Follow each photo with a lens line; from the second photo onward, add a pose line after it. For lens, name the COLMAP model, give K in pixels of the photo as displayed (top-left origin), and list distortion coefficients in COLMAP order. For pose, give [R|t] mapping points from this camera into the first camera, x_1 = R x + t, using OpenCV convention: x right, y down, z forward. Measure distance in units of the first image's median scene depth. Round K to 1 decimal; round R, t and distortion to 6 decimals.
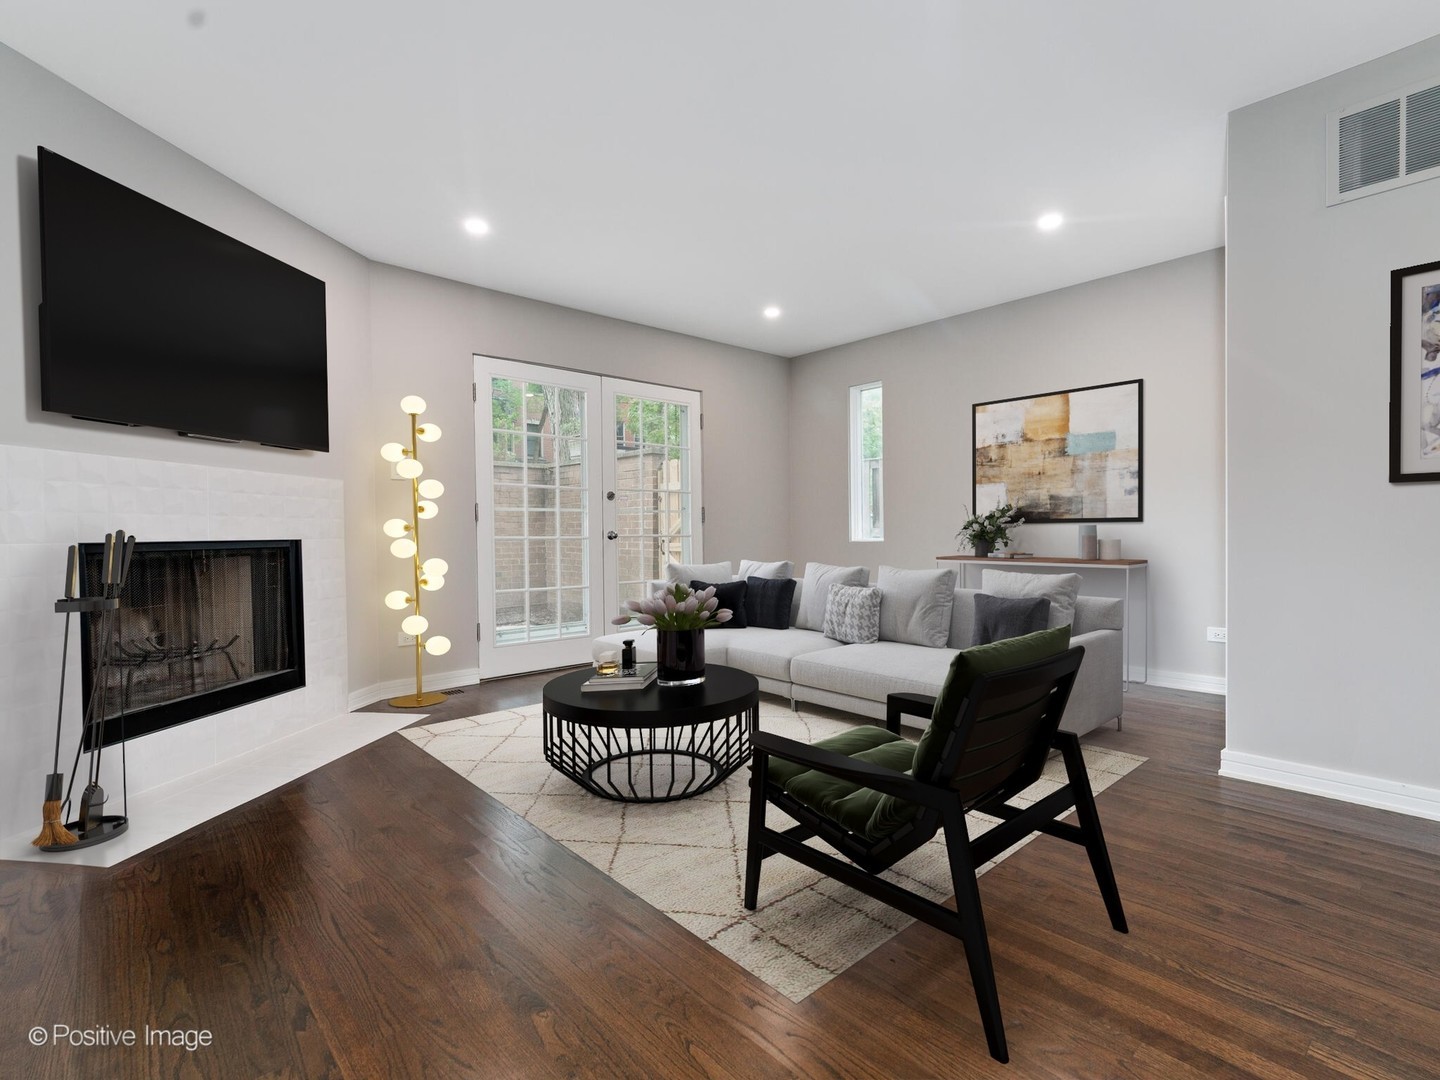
lens RADIAL K [[688.1, 0, 719.8], [0, 688.1, 548.0], [0, 0, 1]] dist [-0.002704, -0.000314]
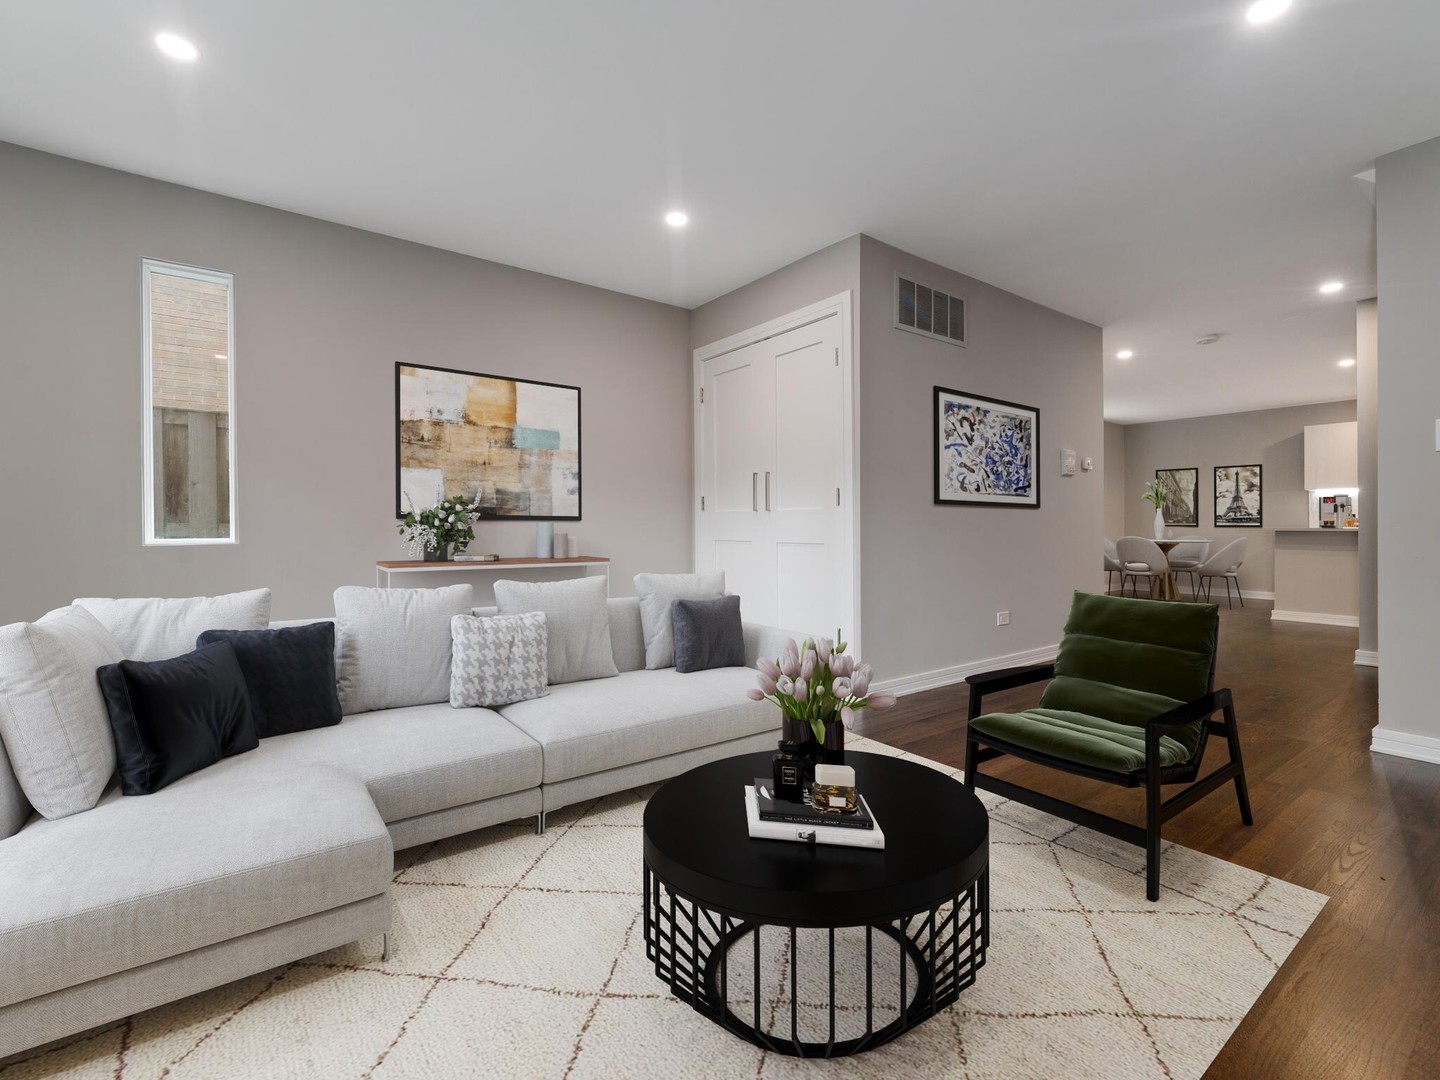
lens RADIAL K [[647.6, 0, 718.6], [0, 647.6, 527.1], [0, 0, 1]] dist [-0.001551, 0.000003]
pose [[0.092770, 0.005574, 0.995672, -0.340317], [0.018679, 0.999799, -0.007337, -0.015656], [-0.995512, 0.019279, 0.092647, 0.643718]]
